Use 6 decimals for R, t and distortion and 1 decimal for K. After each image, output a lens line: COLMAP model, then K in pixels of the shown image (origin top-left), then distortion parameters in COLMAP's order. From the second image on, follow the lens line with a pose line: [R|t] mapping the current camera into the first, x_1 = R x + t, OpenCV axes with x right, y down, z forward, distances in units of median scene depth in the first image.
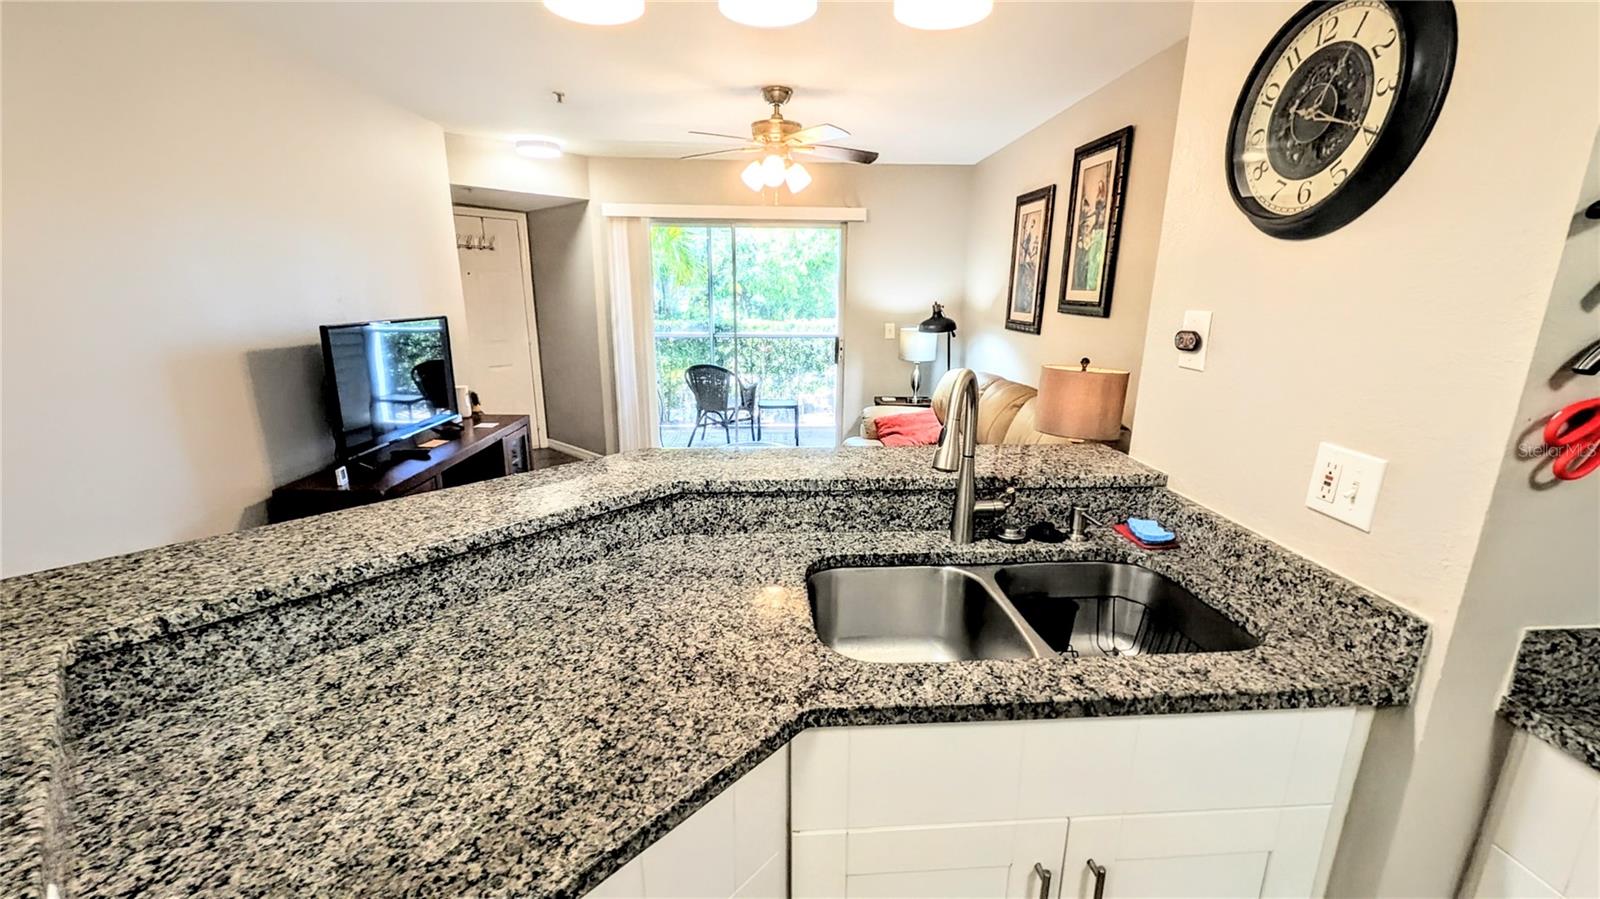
lens RADIAL K [[624.4, 0, 797.6], [0, 624.4, 448.6], [0, 0, 1]] dist [0.002935, -0.001141]
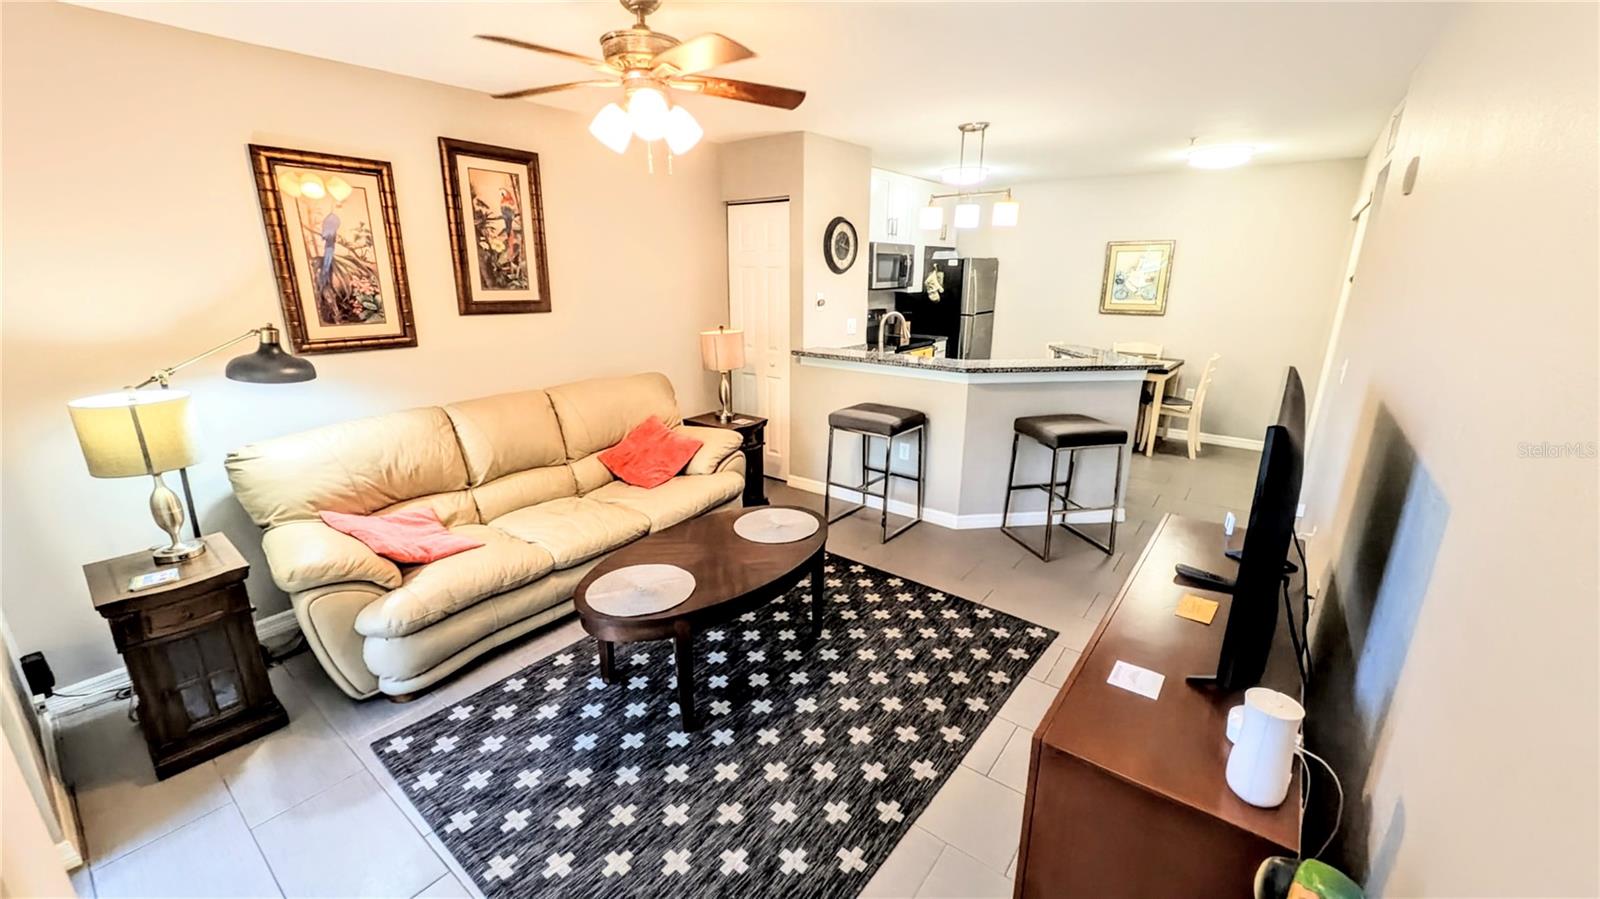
lens RADIAL K [[624.4, 0, 791.3], [0, 624.4, 450.2], [0, 0, 1]] dist [0.002935, -0.001141]
pose [[-0.753236, -0.191783, 0.629170, -1.841202], [0.153714, 0.878735, 0.451880, -1.252932], [-0.639537, 0.437085, -0.632415, 4.423465]]
